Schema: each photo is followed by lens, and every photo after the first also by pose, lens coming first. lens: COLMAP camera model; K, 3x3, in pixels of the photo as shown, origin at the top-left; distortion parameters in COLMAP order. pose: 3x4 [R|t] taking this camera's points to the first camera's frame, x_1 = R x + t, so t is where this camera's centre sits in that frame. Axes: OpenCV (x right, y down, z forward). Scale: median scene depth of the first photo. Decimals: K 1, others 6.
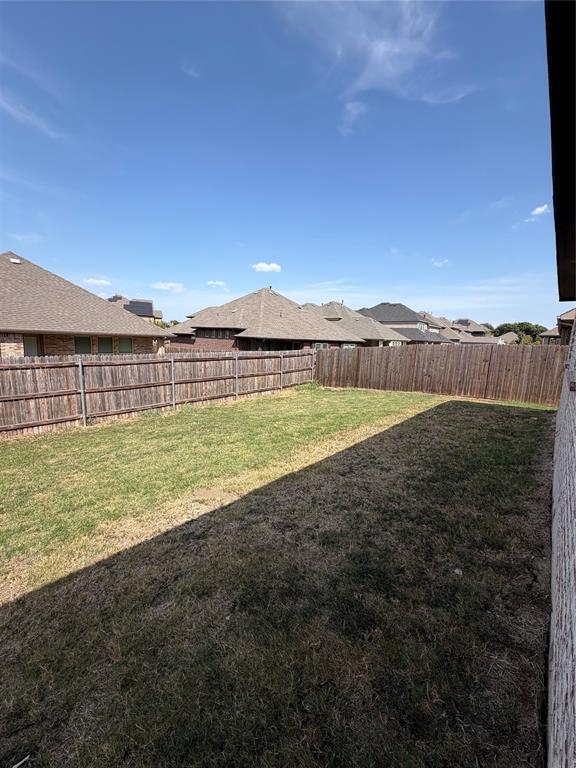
lens RADIAL K [[306.5, 0, 288.8], [0, 306.5, 380.8], [0, 0, 1]] dist [0.001492, 0.000205]
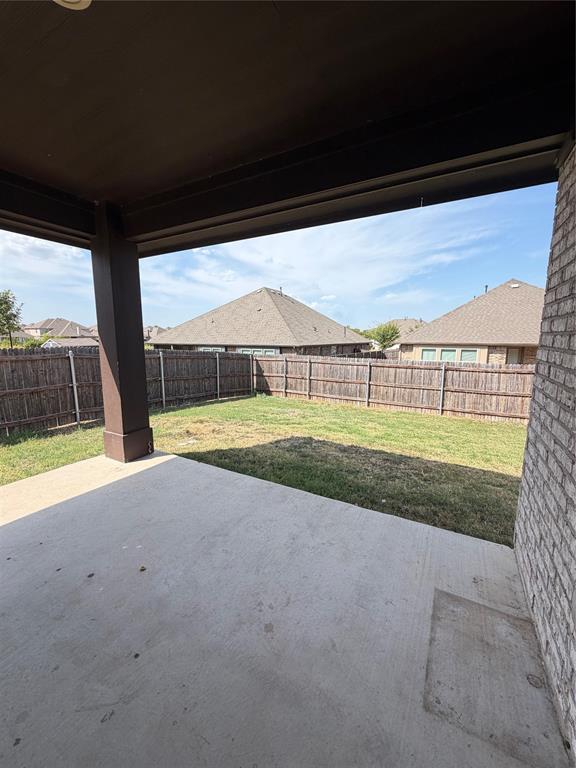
lens RADIAL K [[306.5, 0, 288.8], [0, 306.5, 380.8], [0, 0, 1]] dist [0.001492, 0.000205]
pose [[0.217807, 0.101216, -0.970729, 0.245454], [-0.139100, 0.987674, 0.071772, 0.024568], [0.966029, 0.119396, 0.229201, -0.172965]]
